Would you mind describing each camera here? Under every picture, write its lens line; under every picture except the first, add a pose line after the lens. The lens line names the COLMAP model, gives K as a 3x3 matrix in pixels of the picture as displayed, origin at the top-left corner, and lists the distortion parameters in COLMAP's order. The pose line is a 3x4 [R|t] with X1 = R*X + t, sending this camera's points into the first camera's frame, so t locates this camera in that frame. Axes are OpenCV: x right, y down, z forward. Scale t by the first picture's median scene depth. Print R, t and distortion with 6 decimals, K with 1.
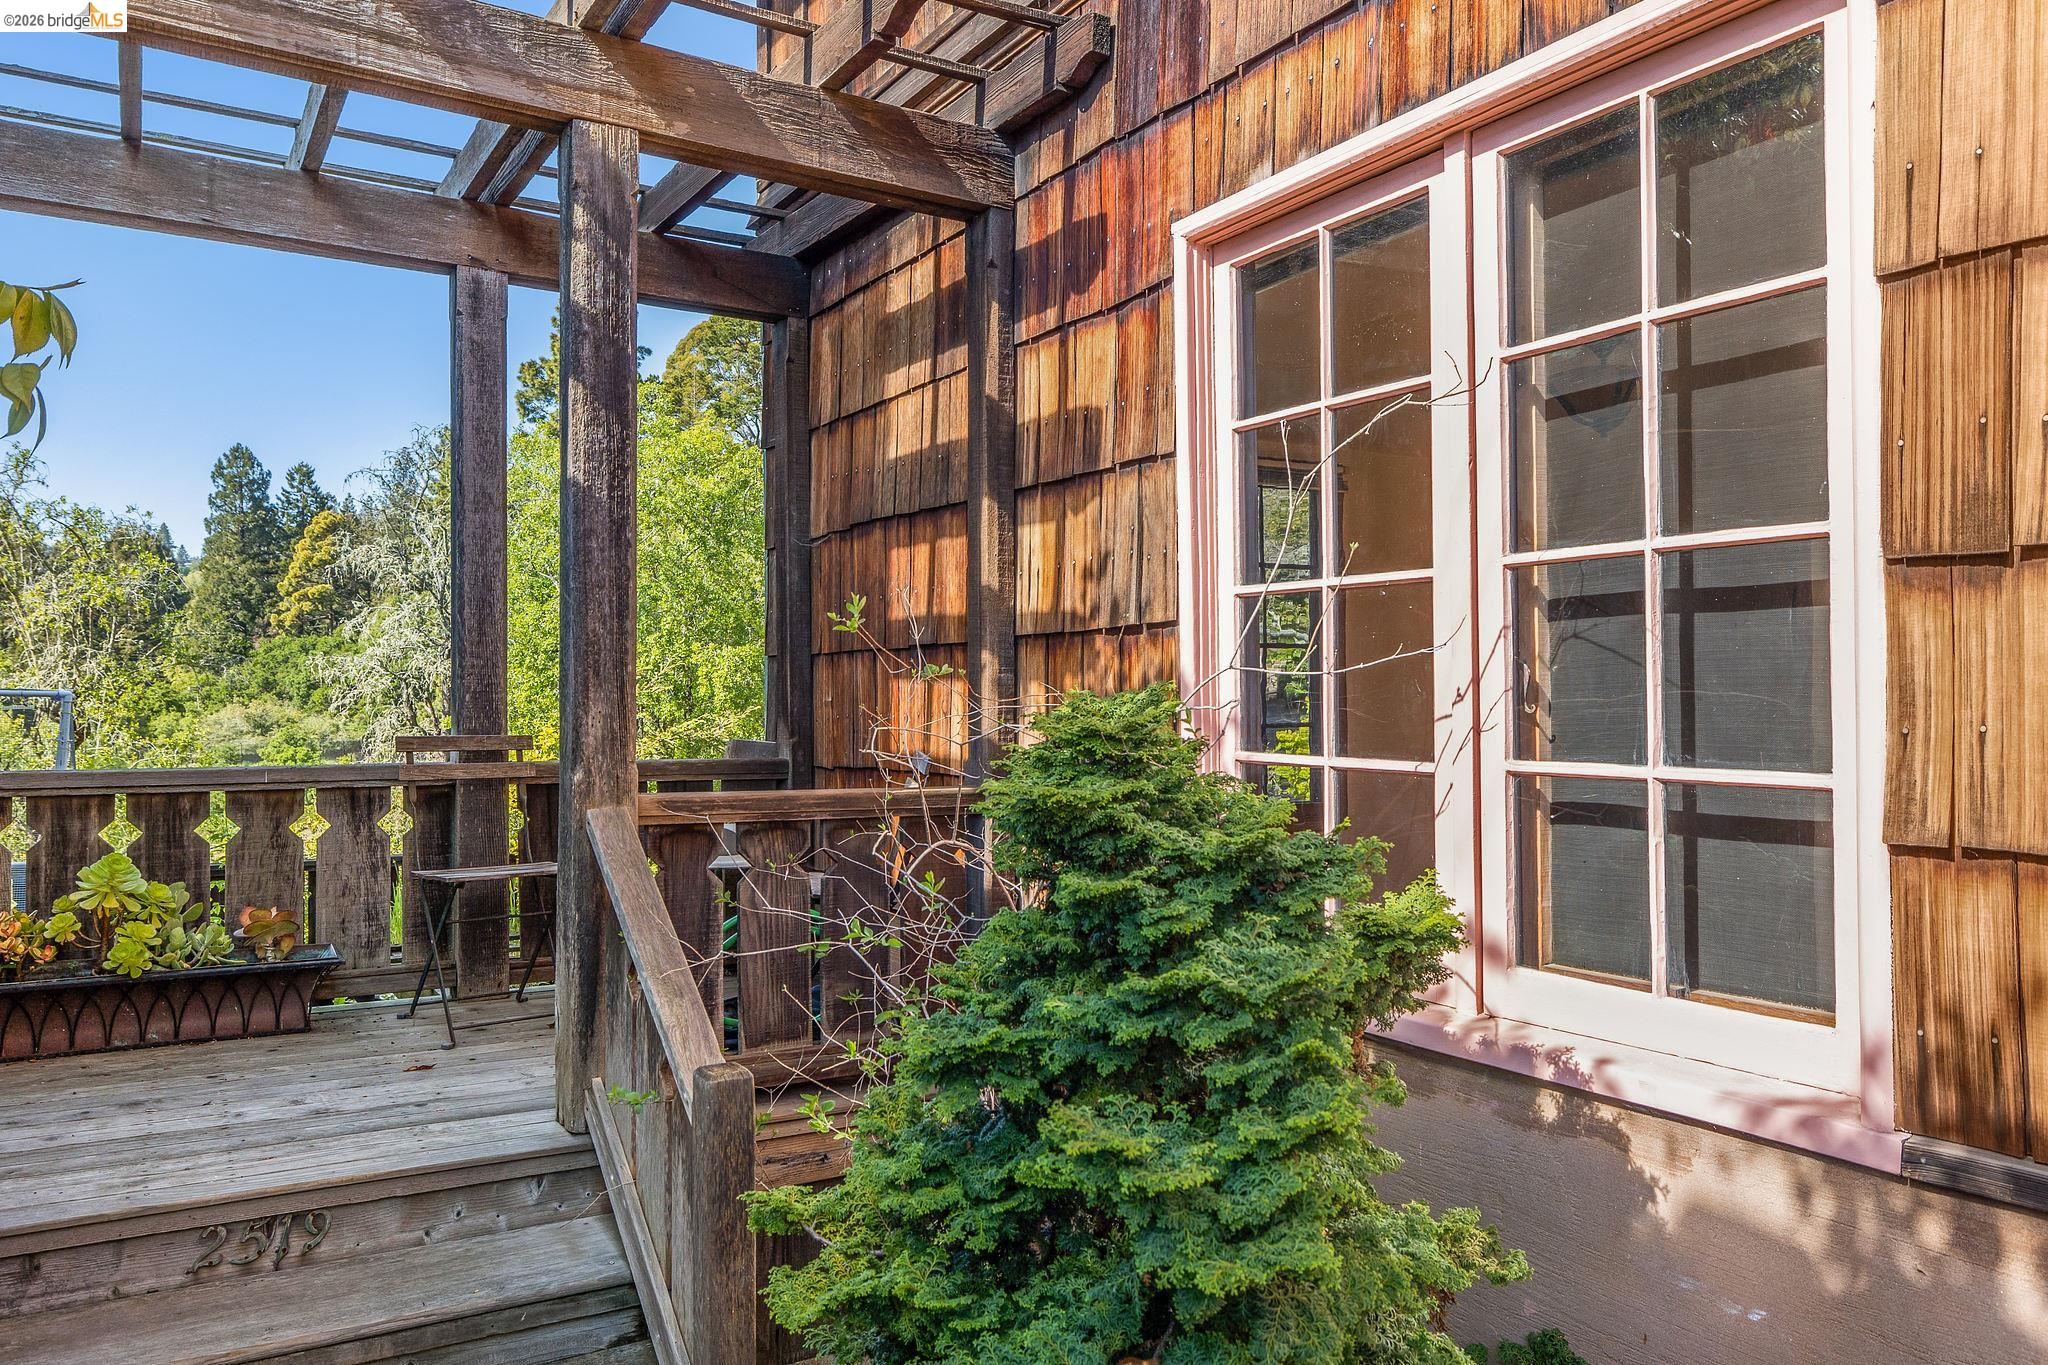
lens RADIAL K [[1410.0, 0, 1020.6], [0, 1410.0, 681.1], [0, 0, 1]] dist [-0.009635, -0.001119]
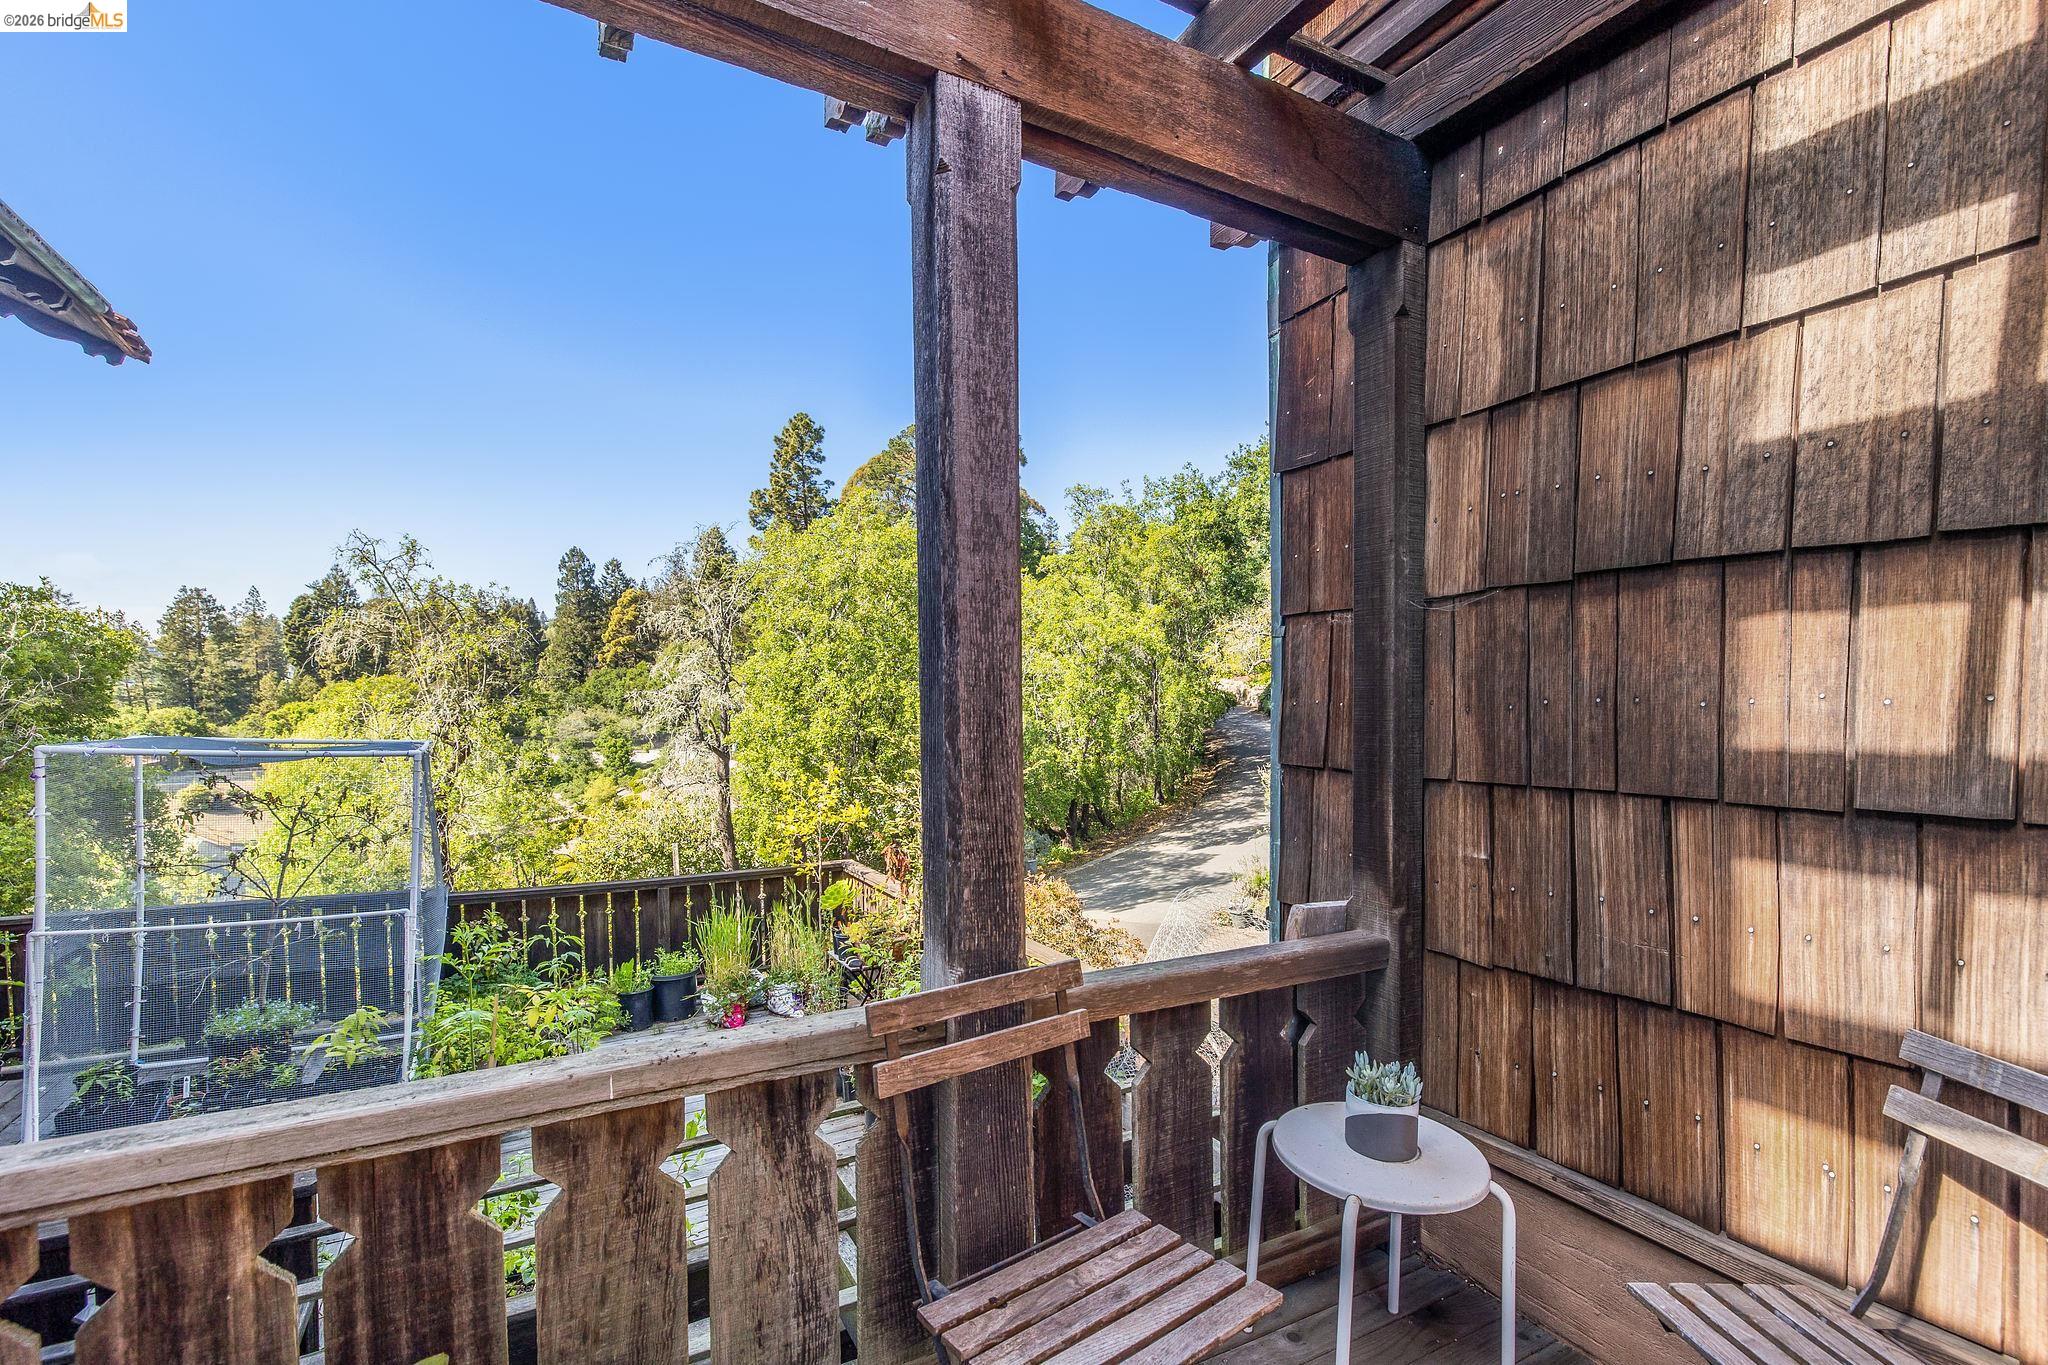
lens RADIAL K [[874.8, 0, 1012.9], [0, 874.8, 744.7], [0, 0, 1]] dist [-0.004612, 0.000486]
pose [[0.998833, 0.000379, -0.048295, -0.103381], [0.002476, 0.998252, 0.059049, -0.019006], [0.048233, -0.059100, 0.997086, 0.192211]]
